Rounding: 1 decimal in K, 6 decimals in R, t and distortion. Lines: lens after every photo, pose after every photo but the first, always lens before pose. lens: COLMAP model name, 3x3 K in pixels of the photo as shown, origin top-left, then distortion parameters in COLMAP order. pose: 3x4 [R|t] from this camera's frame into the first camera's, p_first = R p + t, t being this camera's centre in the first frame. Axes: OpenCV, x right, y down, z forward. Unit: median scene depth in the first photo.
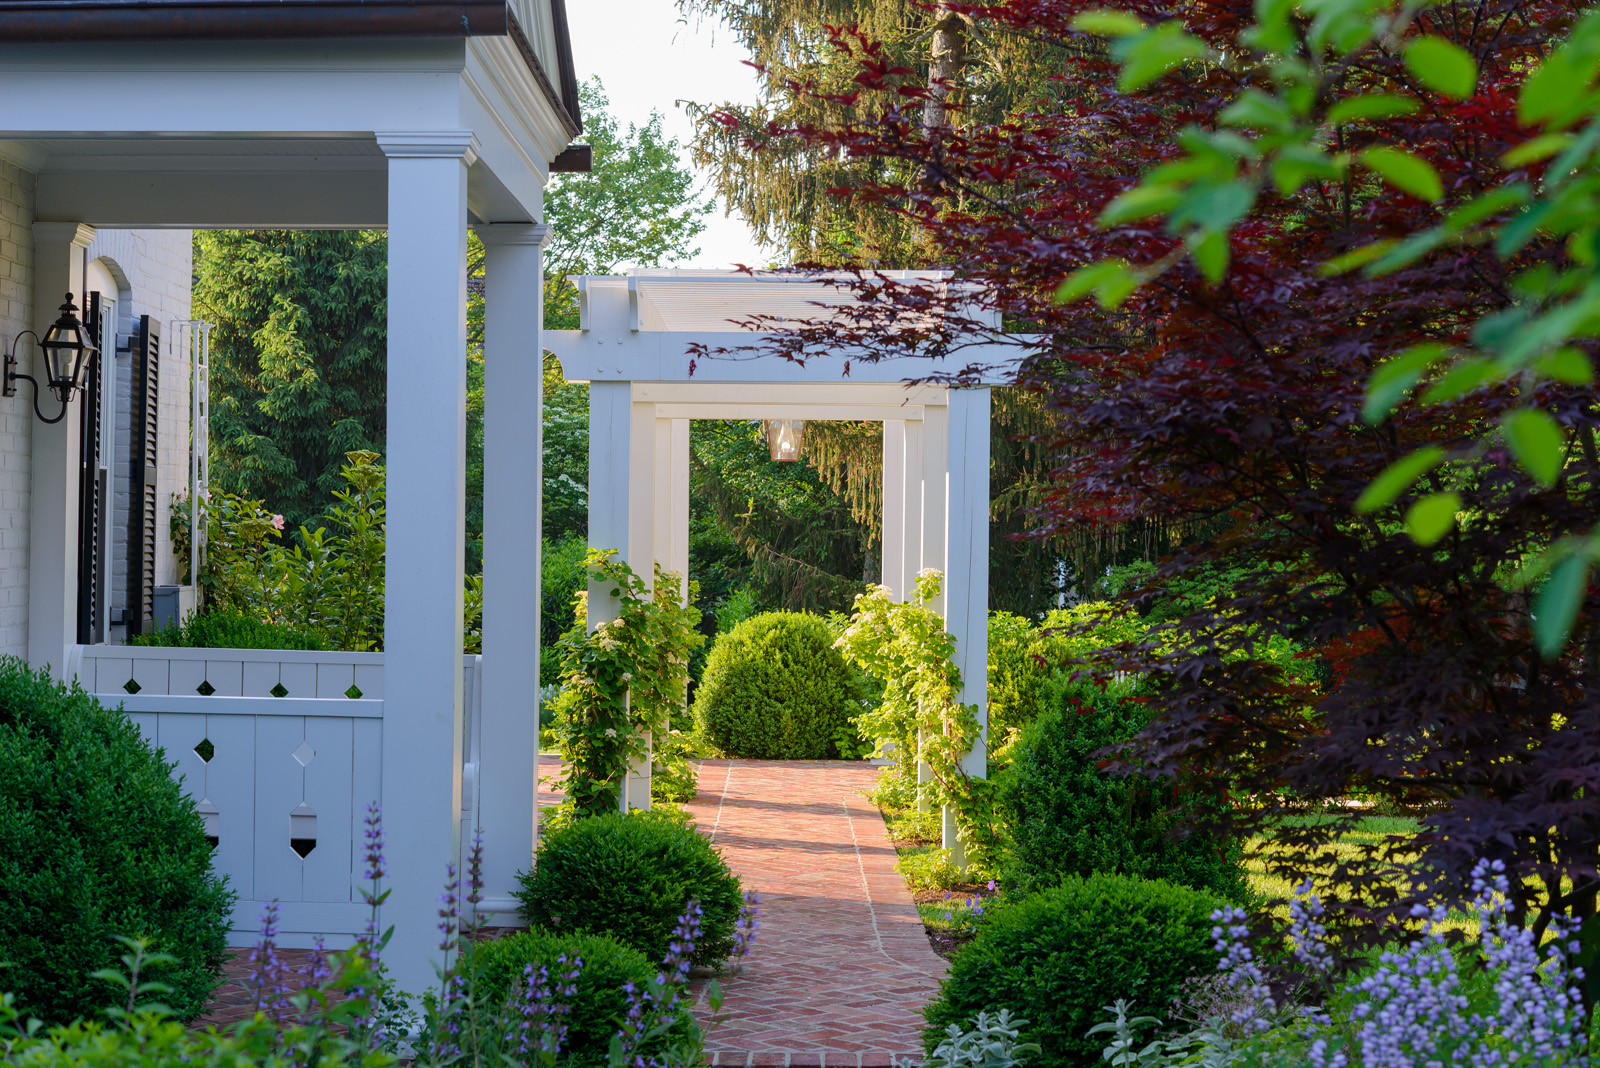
lens RADIAL K [[2635.3, 0, 799.5], [0, 2635.3, 533.0], [0, 0, 1]] dist [-0.033149, 0.000000]
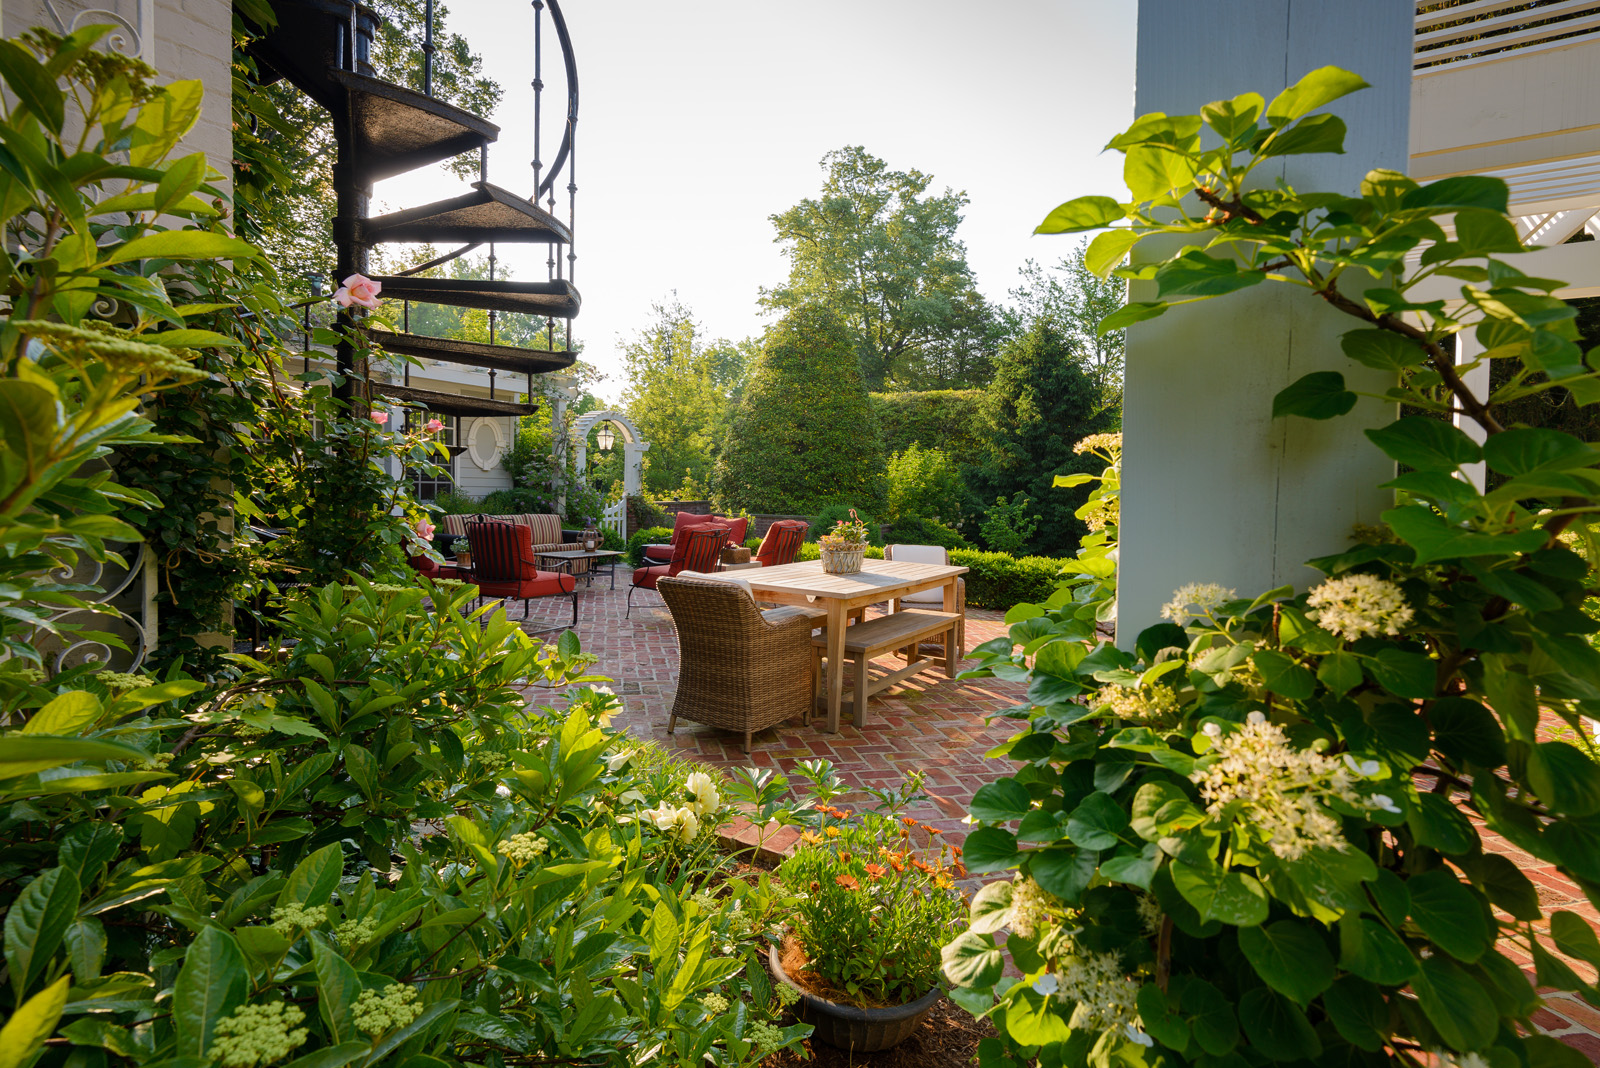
lens RADIAL K [[765.1, 0, 800.3], [0, 765.1, 532.9], [0, 0, 1]] dist [0.000477, -0.000031]
pose [[0.863764, 0.029640, -0.503024, -0.023301], [-0.004671, 0.998697, 0.050826, 0.009053], [0.503875, -0.041553, 0.862777, 0.301399]]
